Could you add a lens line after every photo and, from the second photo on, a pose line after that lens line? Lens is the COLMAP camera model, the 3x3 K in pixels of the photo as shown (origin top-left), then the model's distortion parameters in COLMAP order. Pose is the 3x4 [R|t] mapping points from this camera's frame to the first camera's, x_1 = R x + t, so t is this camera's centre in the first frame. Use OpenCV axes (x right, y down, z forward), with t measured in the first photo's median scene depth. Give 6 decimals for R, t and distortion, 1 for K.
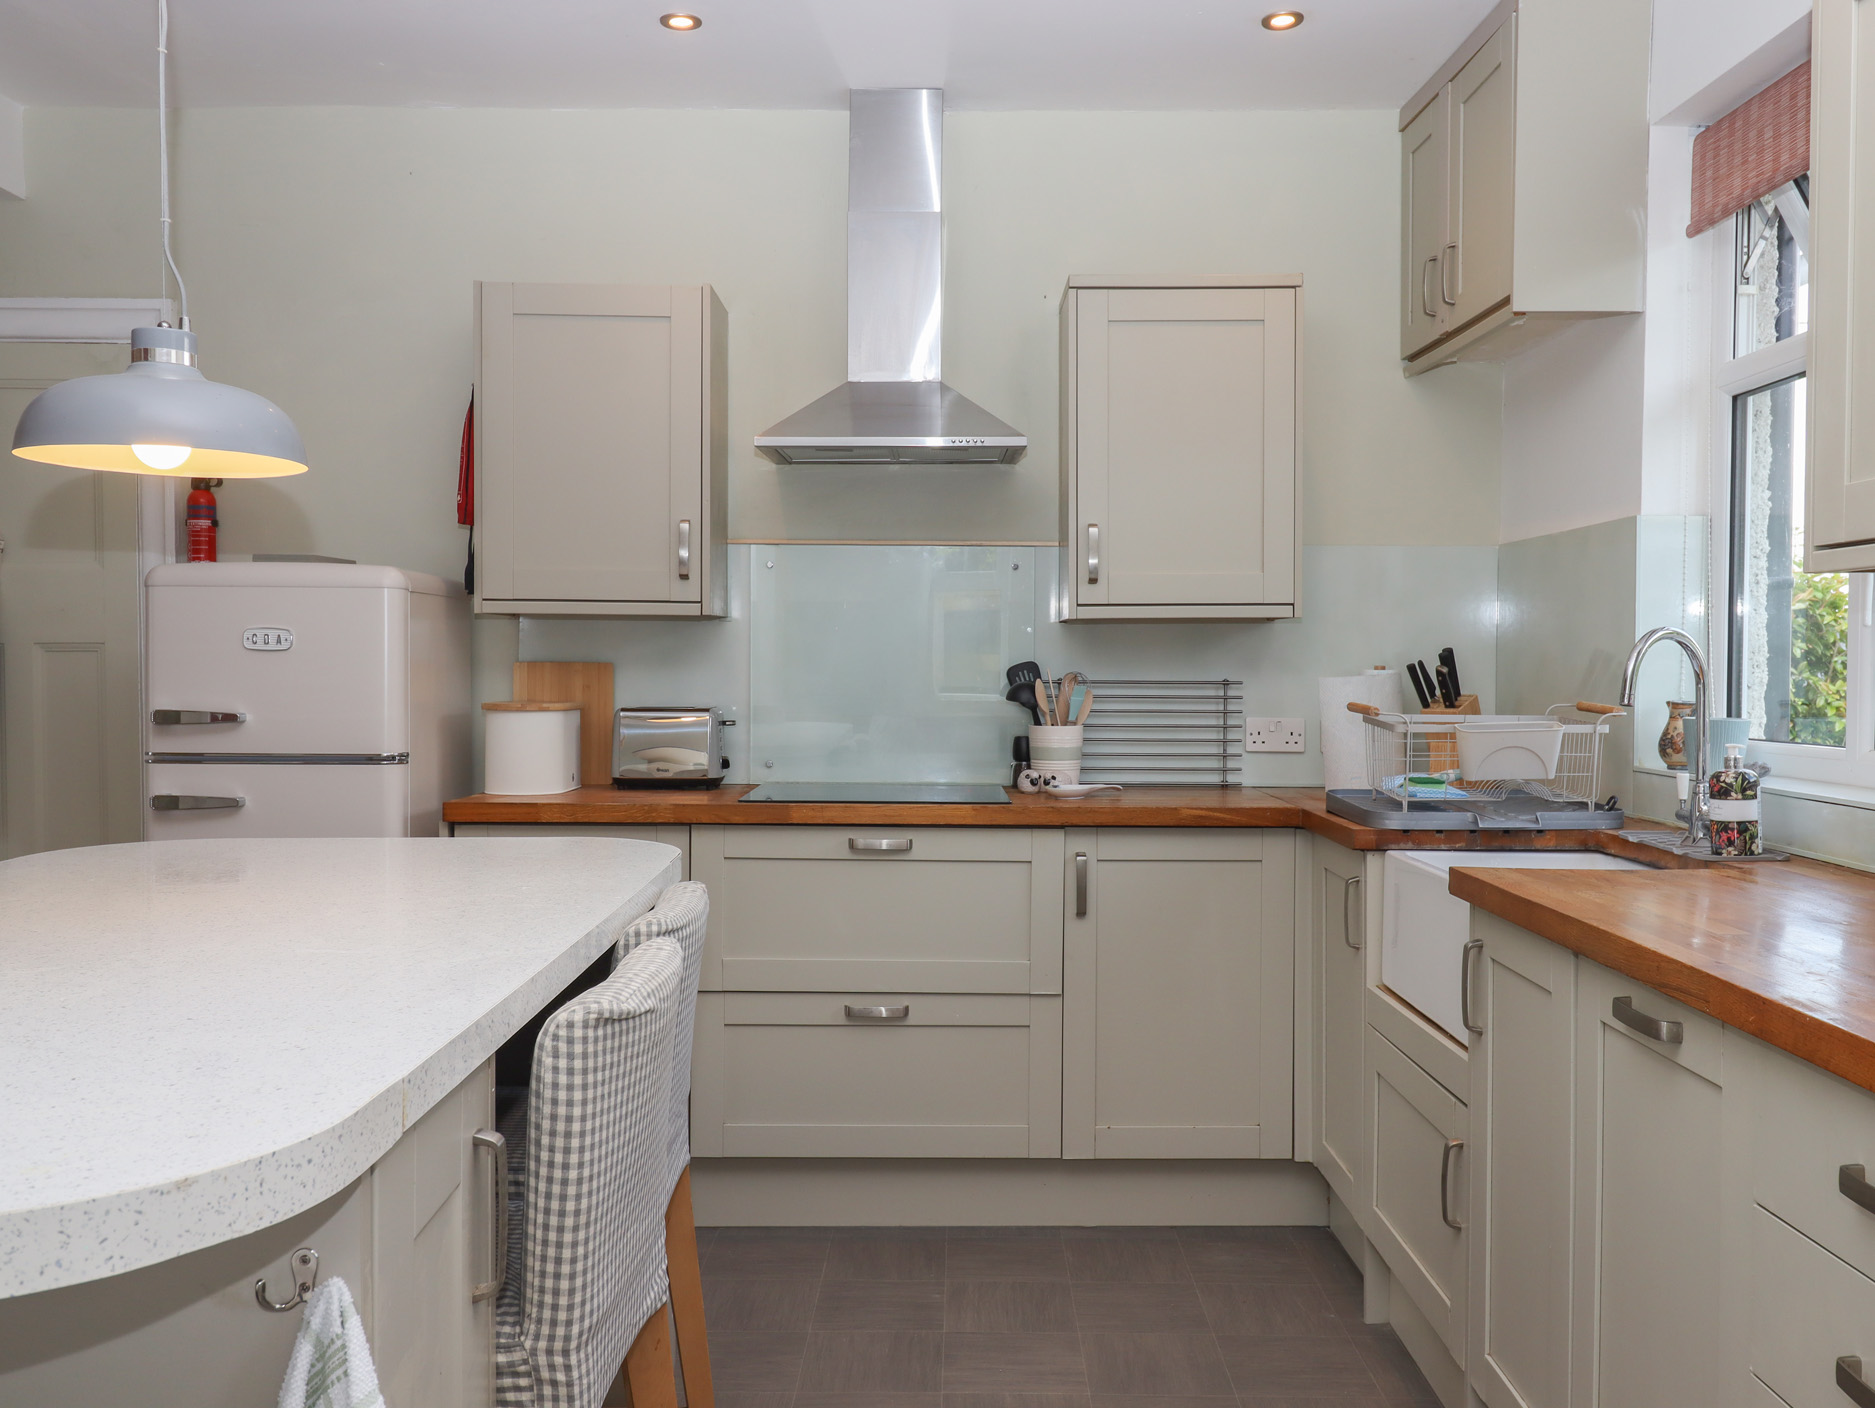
lens RADIAL K [[1607.1, 0, 937.5], [0, 1607.1, 704.0], [0, 0, 1]] dist [0.003906, 0.005350]
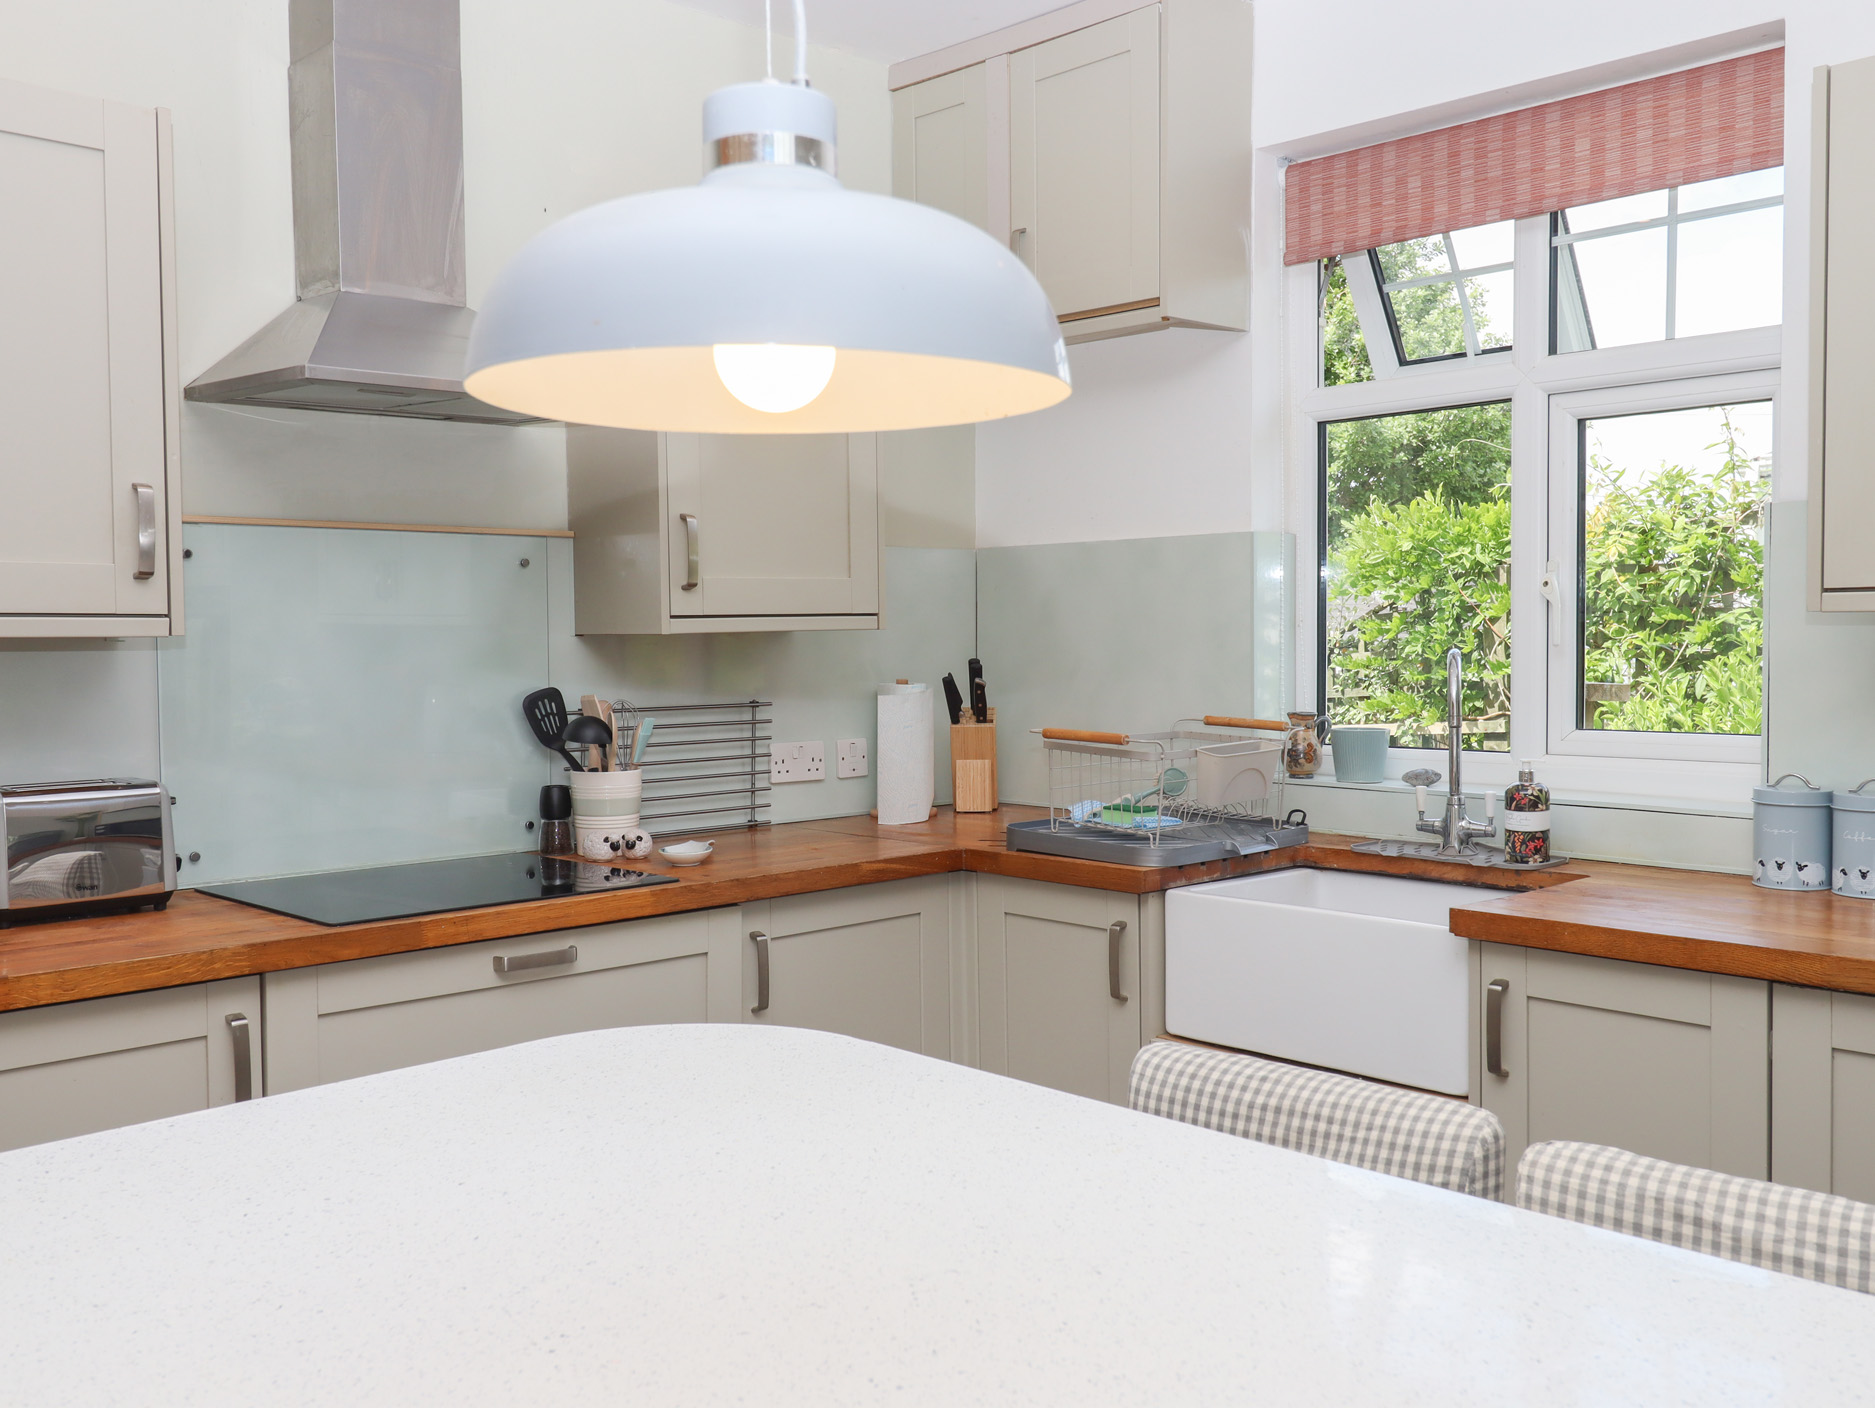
lens RADIAL K [[1675.6, 0, 937.5], [0, 1675.6, 704.0], [0, 0, 1]] dist [-0.003033, 0.007960]
pose [[0.727388, -0.042326, 0.684920, -0.364453], [0.031424, 0.999103, 0.028368, -0.036480], [-0.685507, 0.000888, 0.728066, 0.298984]]
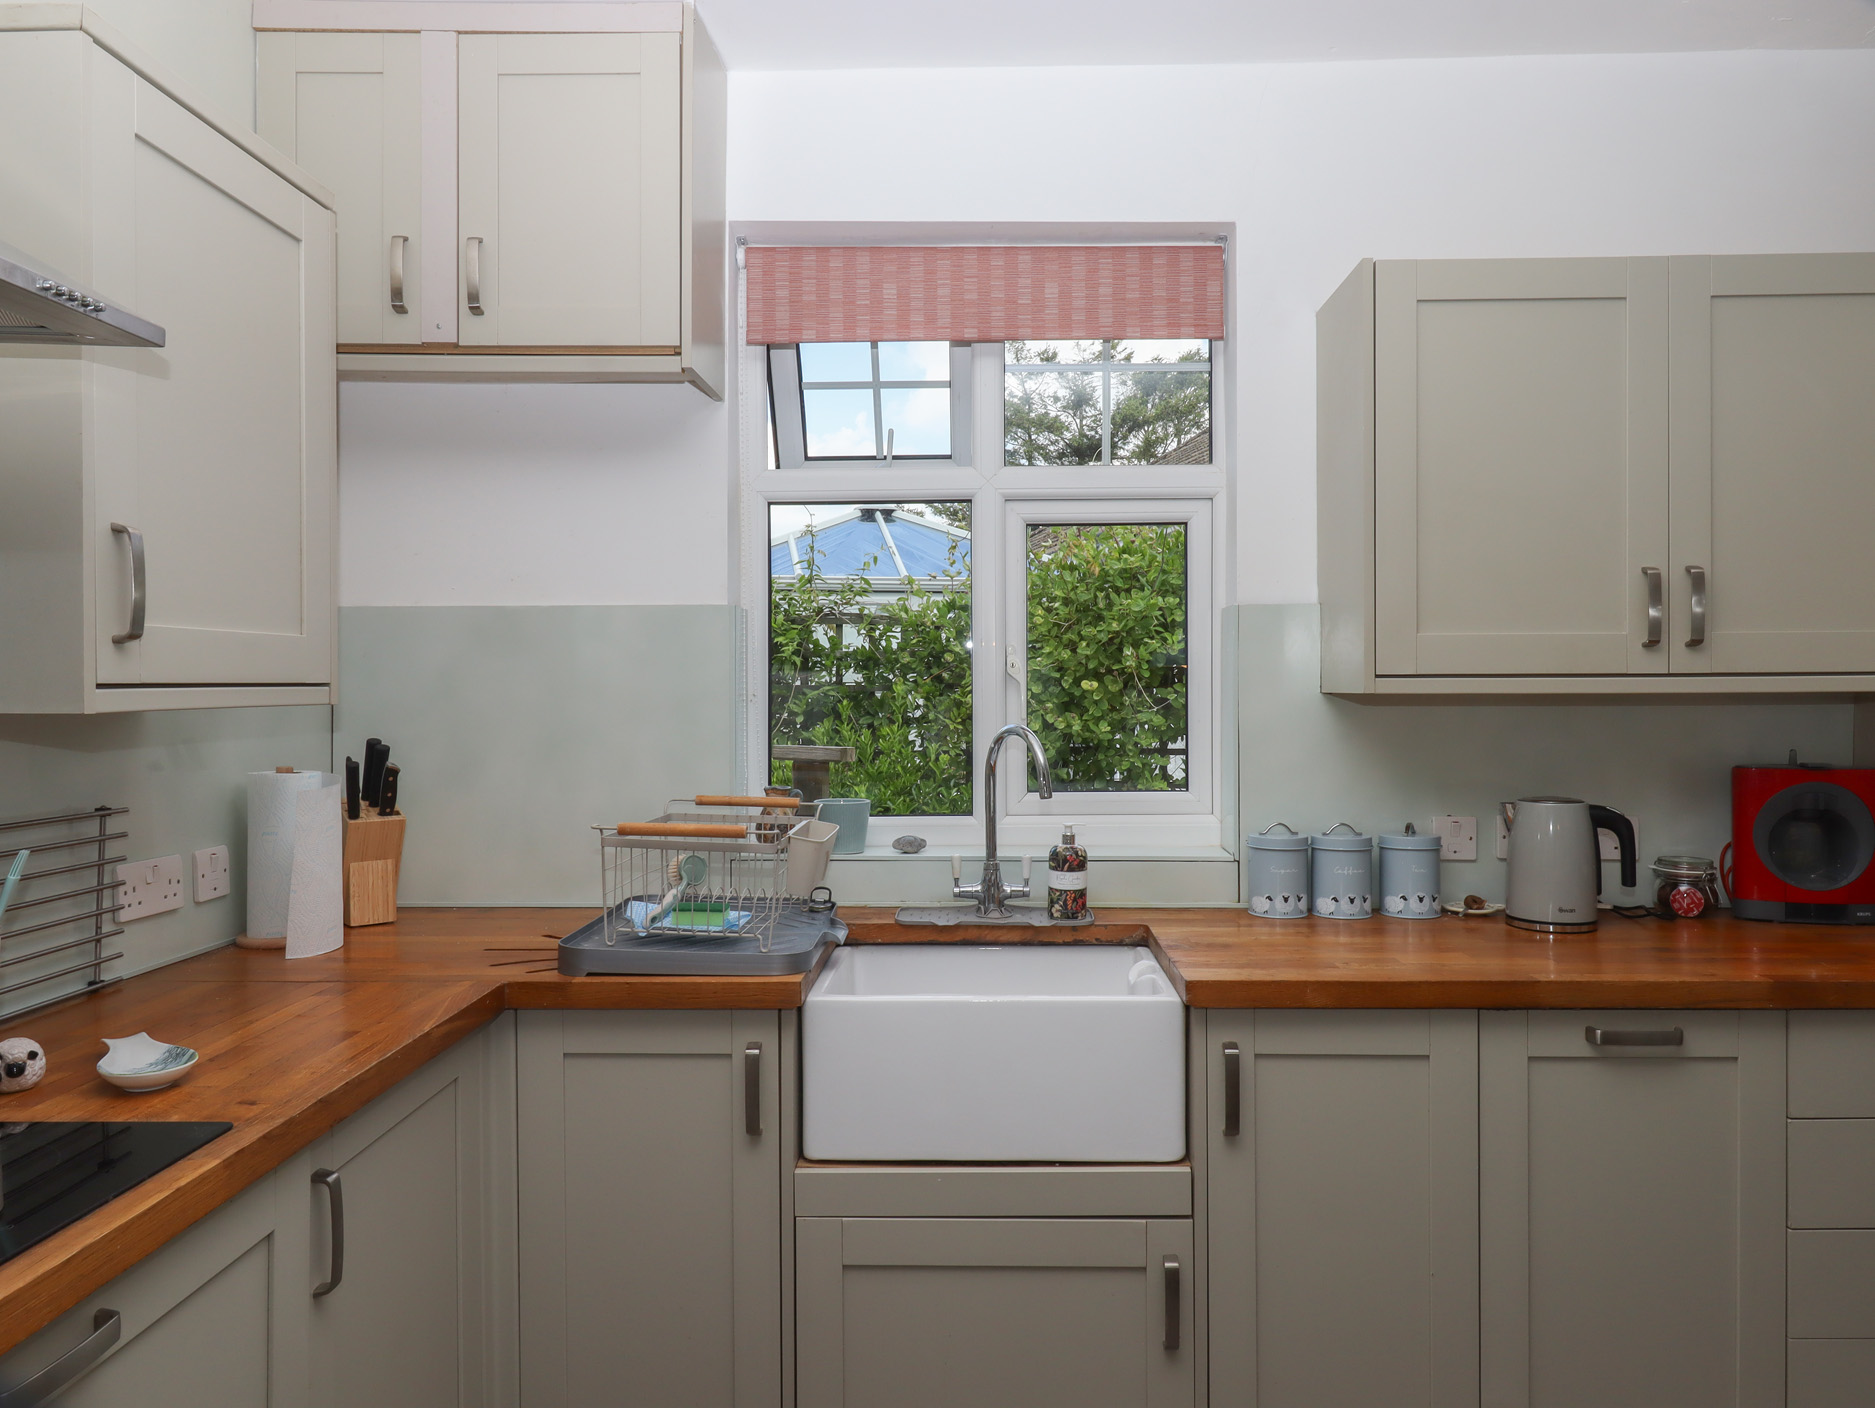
lens RADIAL K [[1228.1, 0, 946.2], [0, 1228.1, 700.0], [0, 0, 1]] dist [-0.000357, 0.000870]
pose [[0.017614, -0.011396, 0.999780, -0.269380], [0.029524, 0.999505, 0.010872, -0.051388], [-0.999409, 0.029326, 0.017941, 0.702167]]
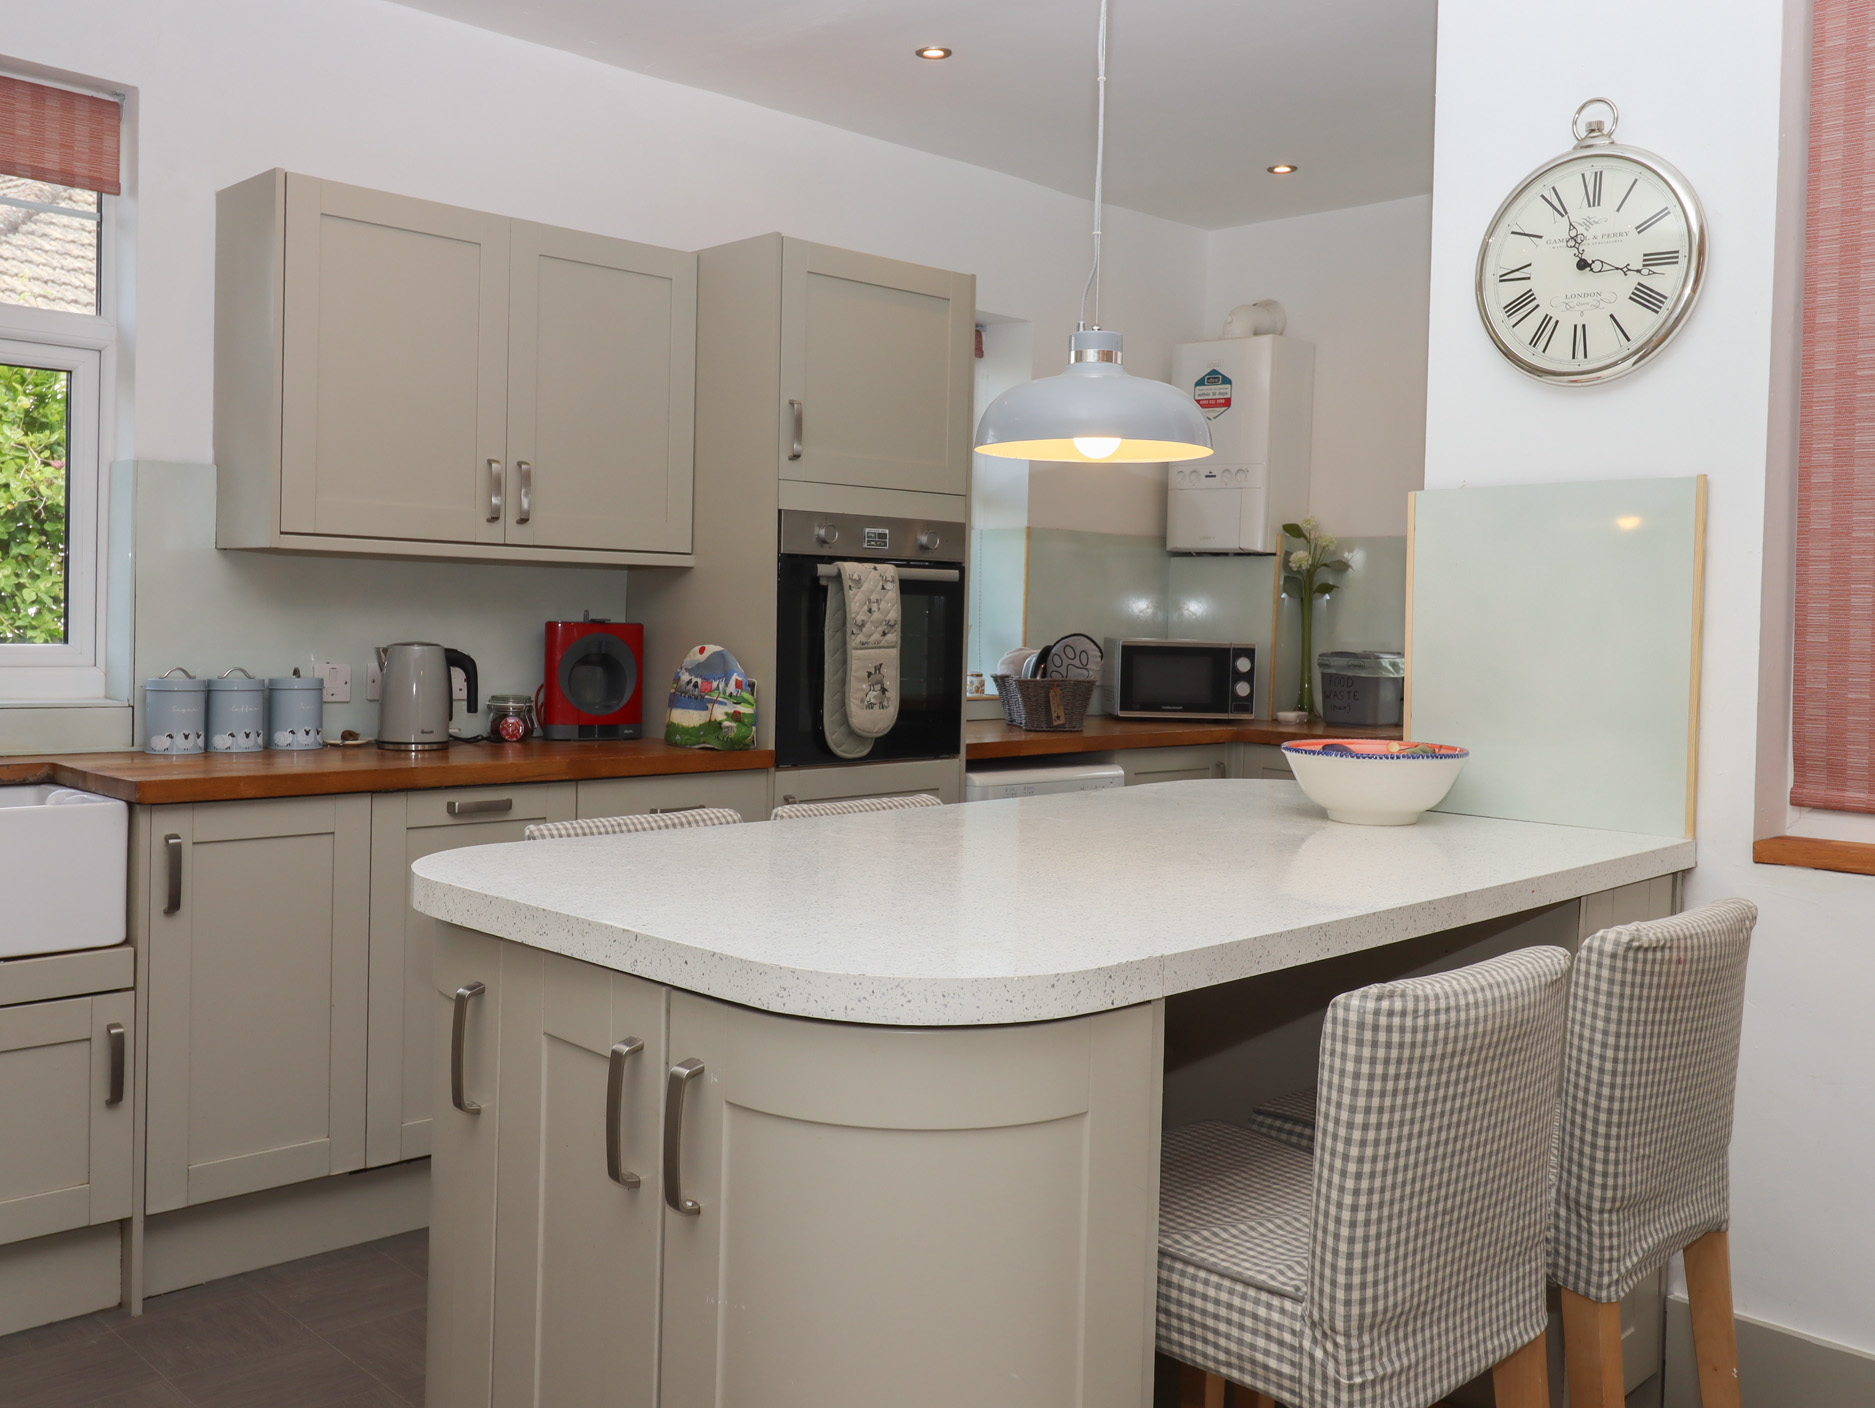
lens RADIAL K [[1694.2, 0, 950.2], [0, 1694.2, 650.0], [0, 0, 1]] dist [0.001230, -0.002767]
pose [[-0.709148, -0.036833, 0.704097, -0.579222], [-0.009566, 0.999045, 0.042628, -0.030535], [-0.704995, 0.023494, -0.708823, 0.896786]]
